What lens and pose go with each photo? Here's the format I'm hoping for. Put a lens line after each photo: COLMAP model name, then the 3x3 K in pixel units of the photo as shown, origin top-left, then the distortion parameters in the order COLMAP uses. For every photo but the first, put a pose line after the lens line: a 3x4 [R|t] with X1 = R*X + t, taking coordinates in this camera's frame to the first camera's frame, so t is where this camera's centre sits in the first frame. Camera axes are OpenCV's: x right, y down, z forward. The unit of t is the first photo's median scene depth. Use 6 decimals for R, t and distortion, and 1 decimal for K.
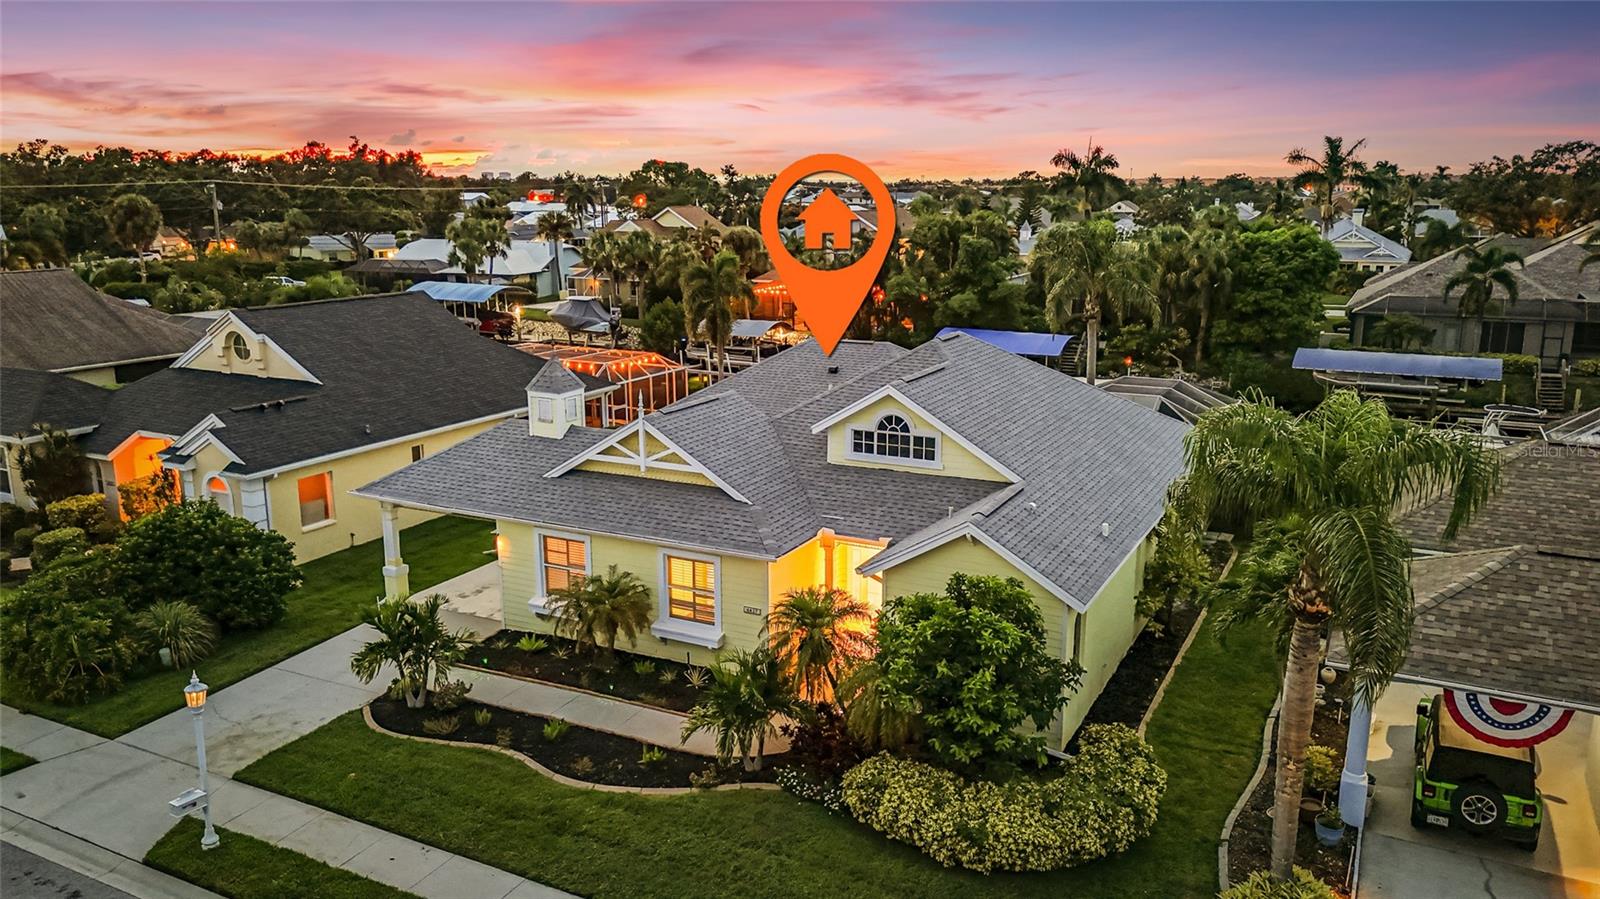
lens RADIAL K [[1169.8, 0, 800.0], [0, 1169.8, 449.5], [0, 0, 1]] dist [0.091969, -0.096027]
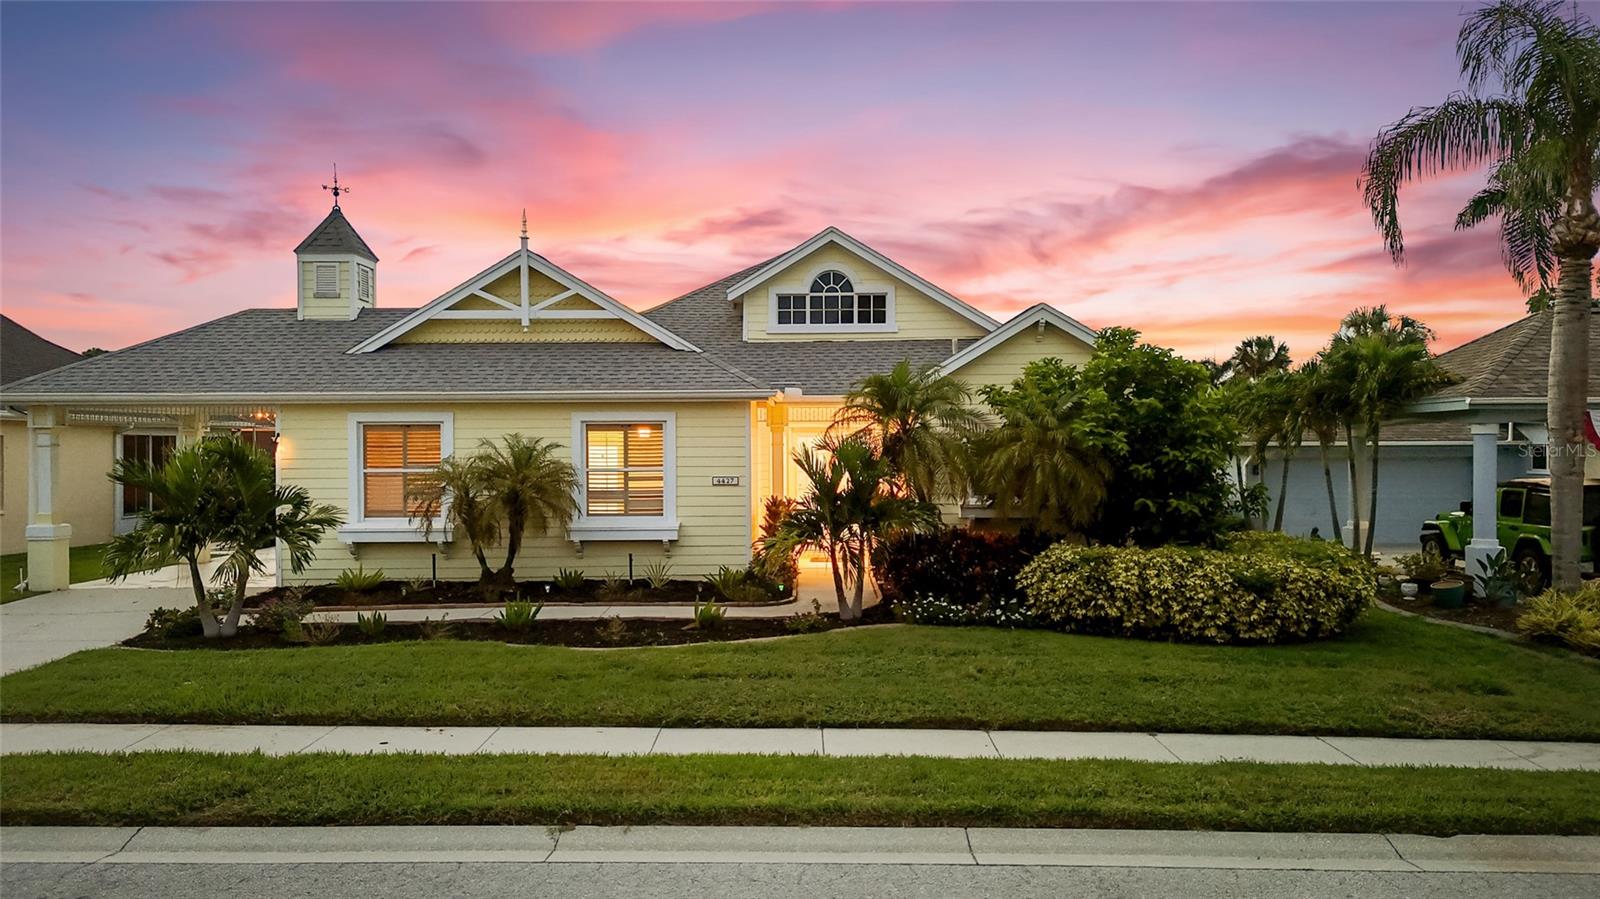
lens RADIAL K [[1169.8, 0, 800.0], [0, 1169.8, 449.5], [0, 0, 1]] dist [0.091969, -0.096027]
pose [[0.895859, -0.002607, 0.444332, -0.305375], [0.100105, 0.975459, -0.196107, 0.251260], [-0.432916, 0.220164, 0.874135, 0.319686]]
